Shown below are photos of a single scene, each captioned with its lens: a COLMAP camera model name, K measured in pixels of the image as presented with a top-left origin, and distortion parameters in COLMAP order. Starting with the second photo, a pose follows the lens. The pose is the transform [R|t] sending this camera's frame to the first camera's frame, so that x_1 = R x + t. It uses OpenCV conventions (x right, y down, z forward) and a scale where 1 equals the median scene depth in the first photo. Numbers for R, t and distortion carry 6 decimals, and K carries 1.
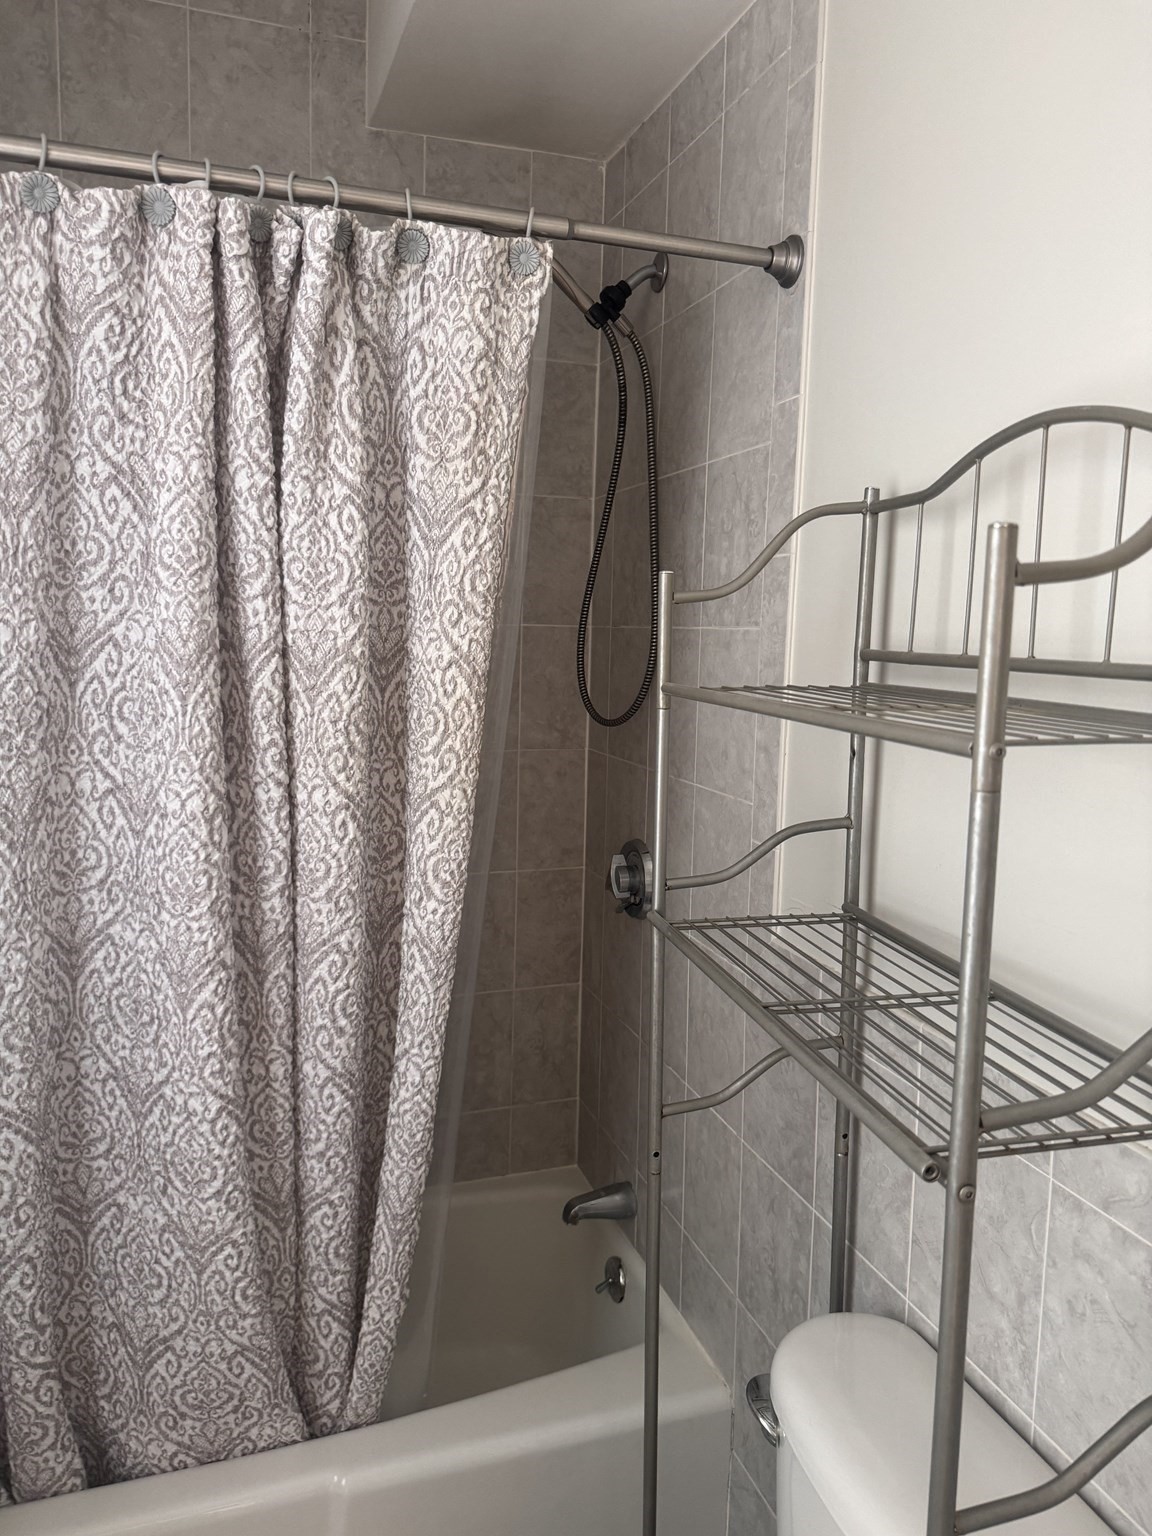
lens RADIAL K [[1096.1, 0, 576.0], [0, 1096.1, 768.0], [0, 0, 1]] dist [0.093861, -0.145629]
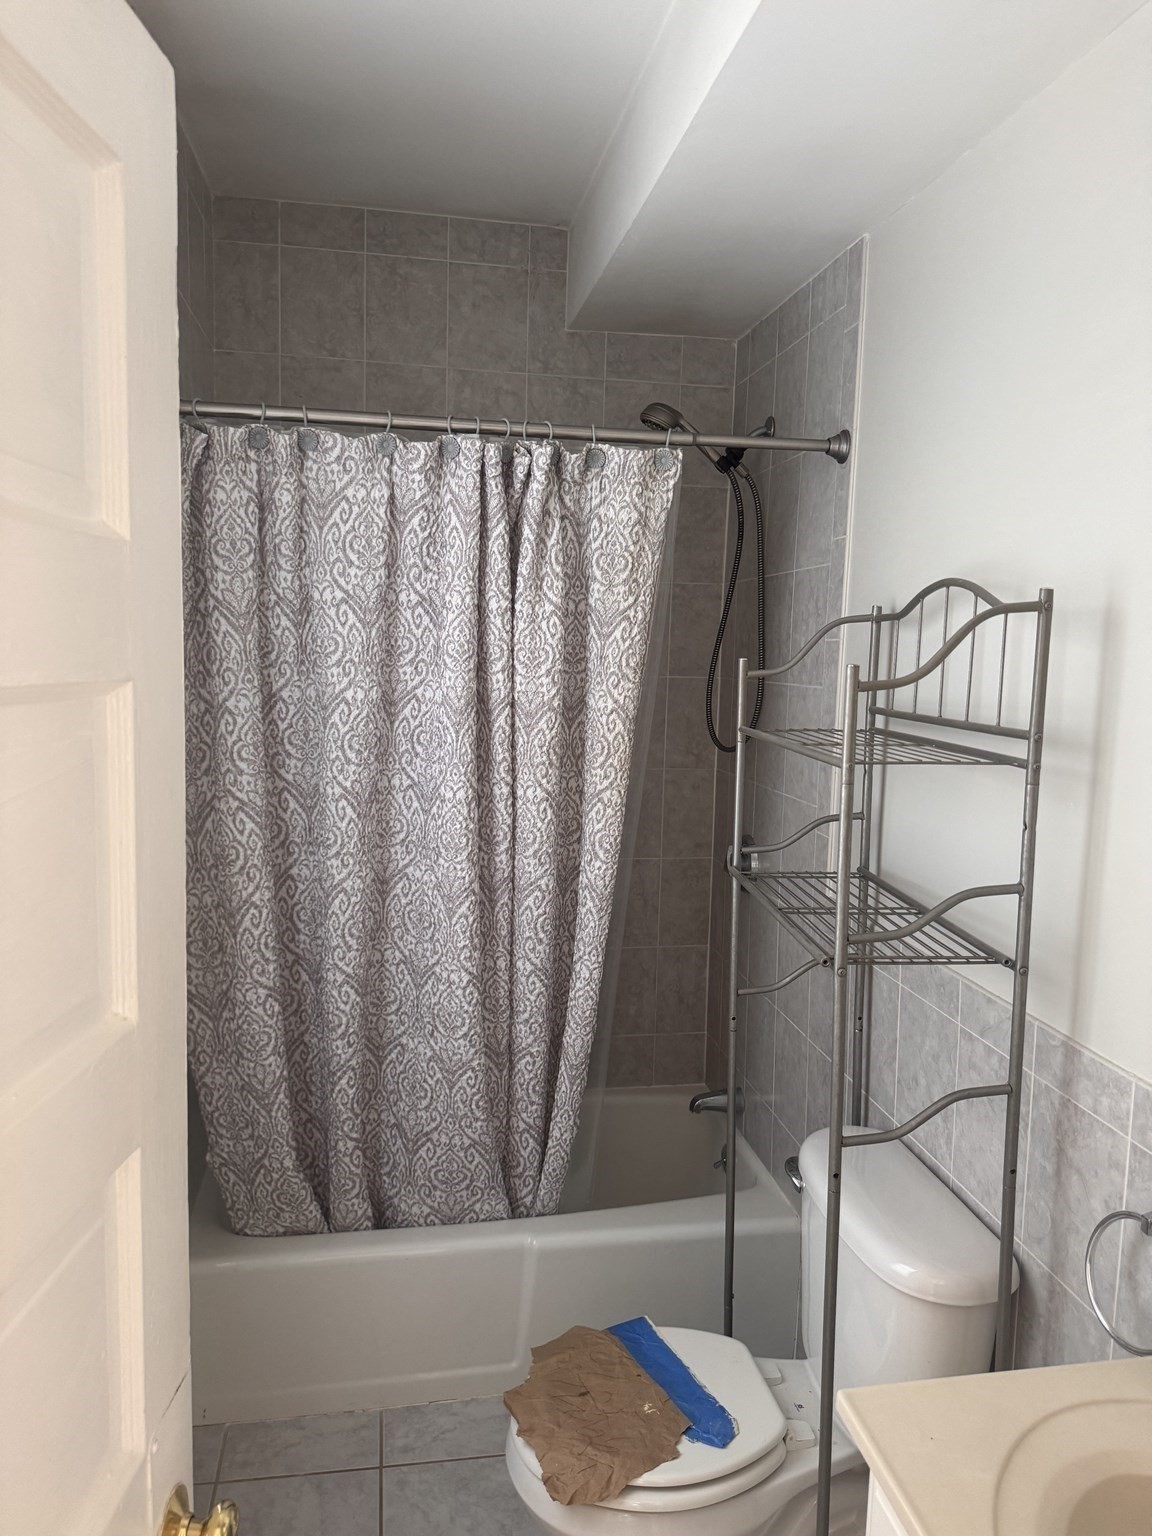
lens RADIAL K [[1096.1, 0, 576.0], [0, 1096.1, 768.0], [0, 0, 1]] dist [0.093861, -0.145629]
pose [[0.987691, 0.017806, -0.155402, 0.082865], [-0.021301, 0.999556, -0.020855, 0.021760], [0.154962, 0.023908, 0.987631, -0.583191]]
